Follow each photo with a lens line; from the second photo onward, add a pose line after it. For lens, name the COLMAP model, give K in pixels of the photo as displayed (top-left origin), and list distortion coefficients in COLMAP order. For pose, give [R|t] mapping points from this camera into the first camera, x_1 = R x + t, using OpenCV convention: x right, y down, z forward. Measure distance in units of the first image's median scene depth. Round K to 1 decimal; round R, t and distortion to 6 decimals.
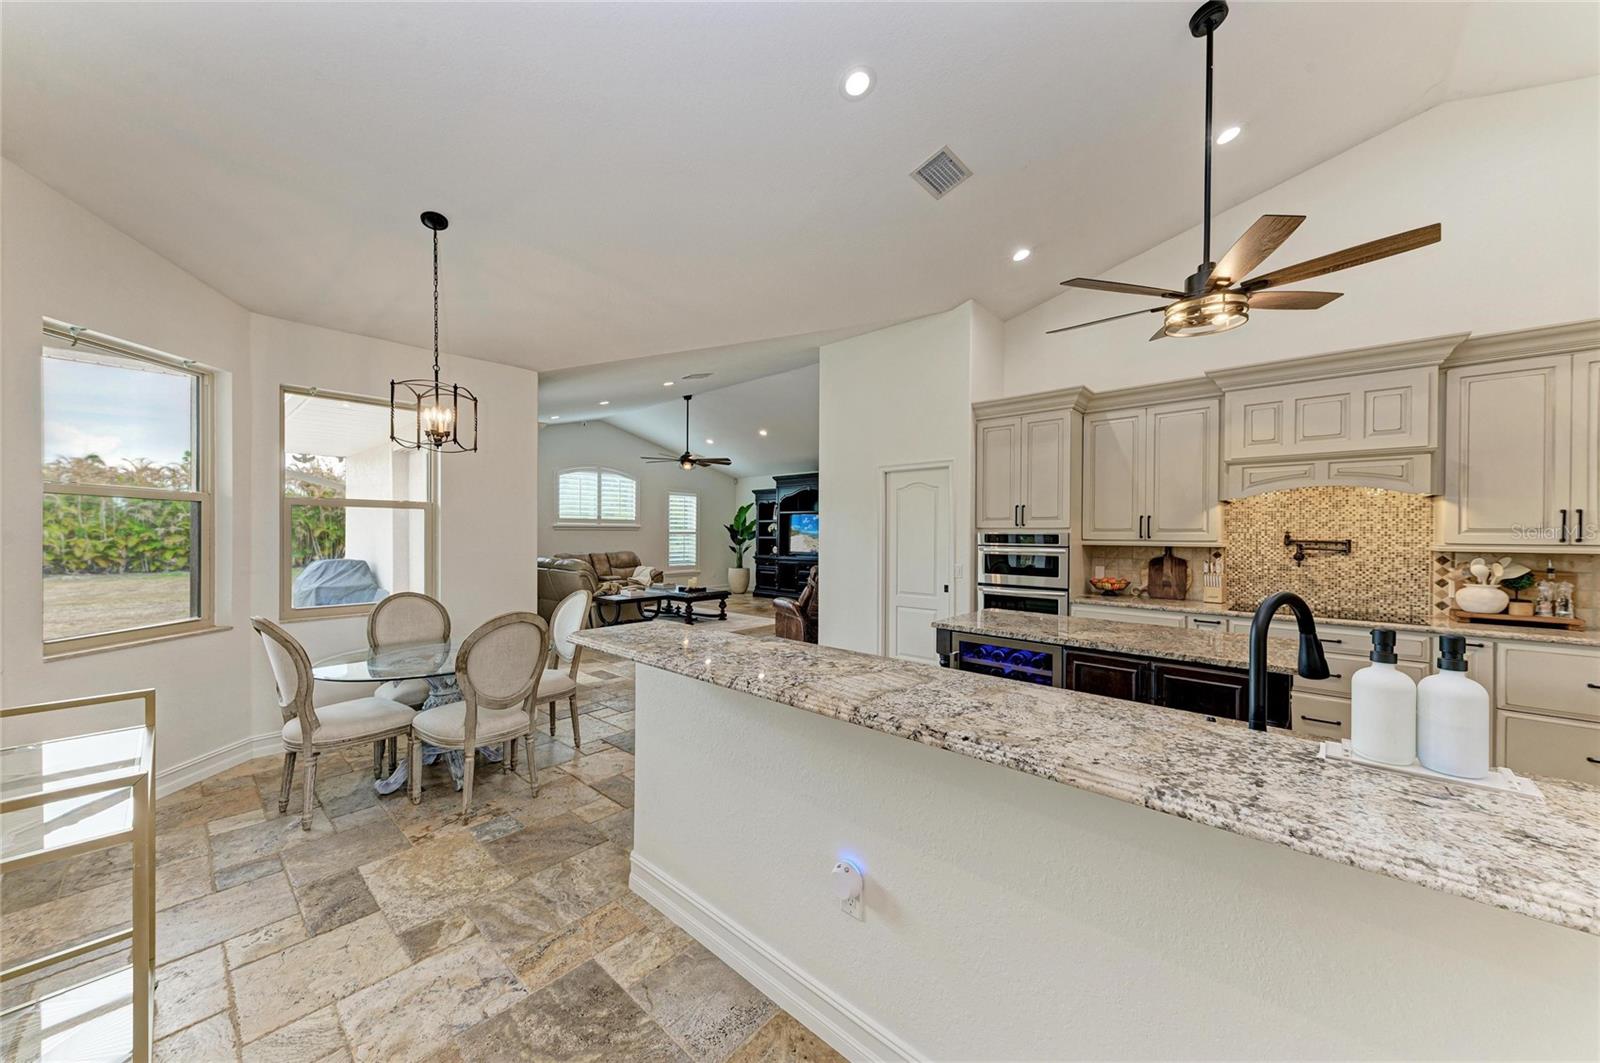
lens RADIAL K [[561.3, 0, 799.9], [0, 561.3, 534.9], [0, 0, 1]] dist [0.023529, -0.006988]
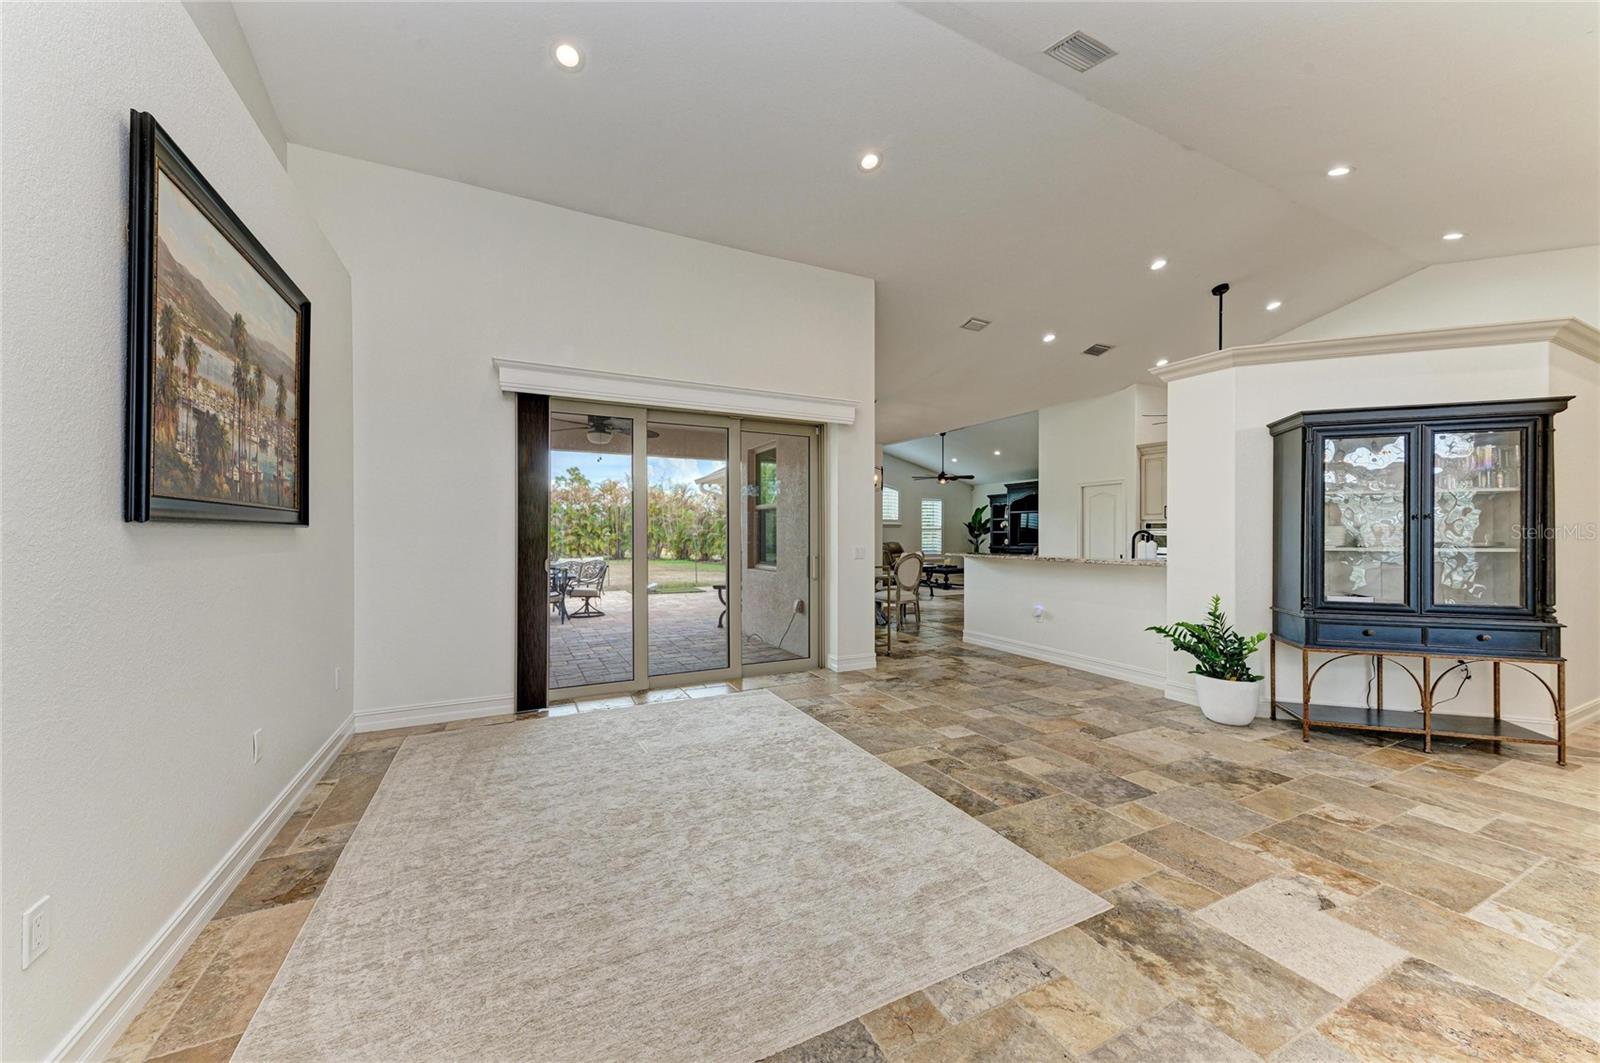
lens RADIAL K [[576.6, 0, 804.3], [0, 576.6, 535.2], [0, 0, 1]] dist [0.025884, -0.007963]
pose [[0.931592, -0.004505, -0.363478, 0.013186], [0.003874, 0.999989, -0.002467, 0.033707], [0.363486, 0.000890, 0.931599, -0.966075]]
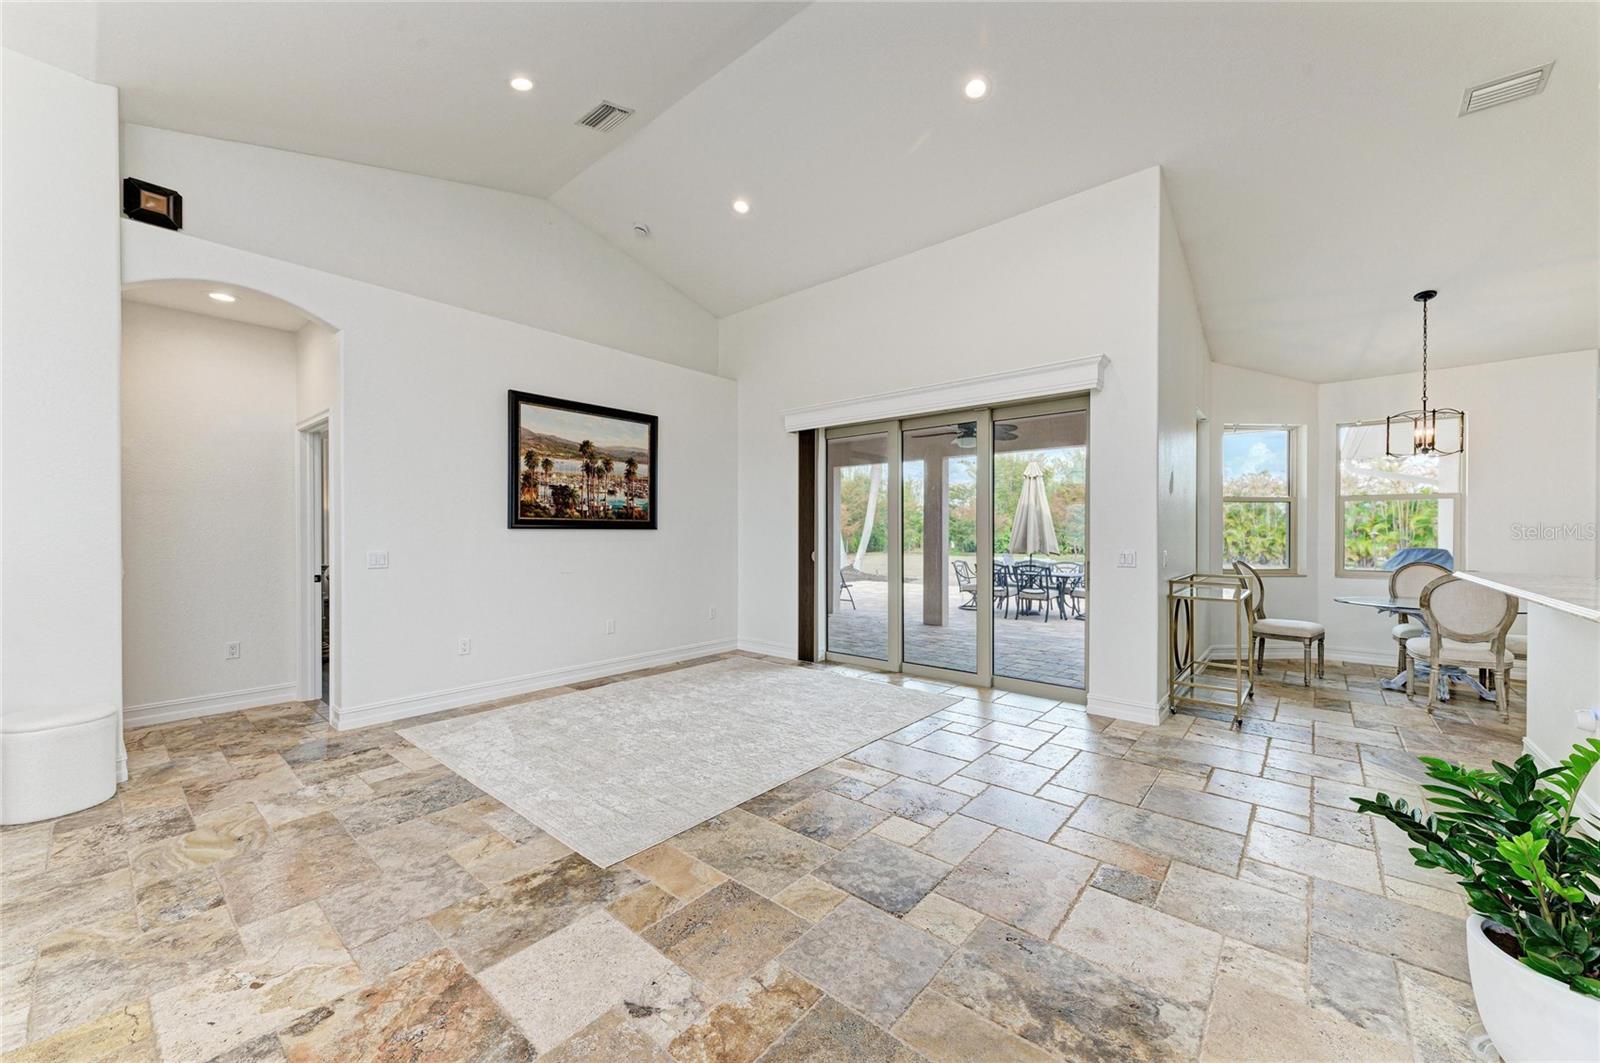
lens RADIAL K [[604.0, 0, 800.0], [0, 604.0, 531.5], [0, 0, 1]] dist [0.019878, -0.005387]
pose [[0.027441, -0.006680, -0.999601, 0.534244], [-0.002754, 0.999973, -0.006758, 0.034218], [0.999620, 0.002938, 0.027422, -0.377312]]
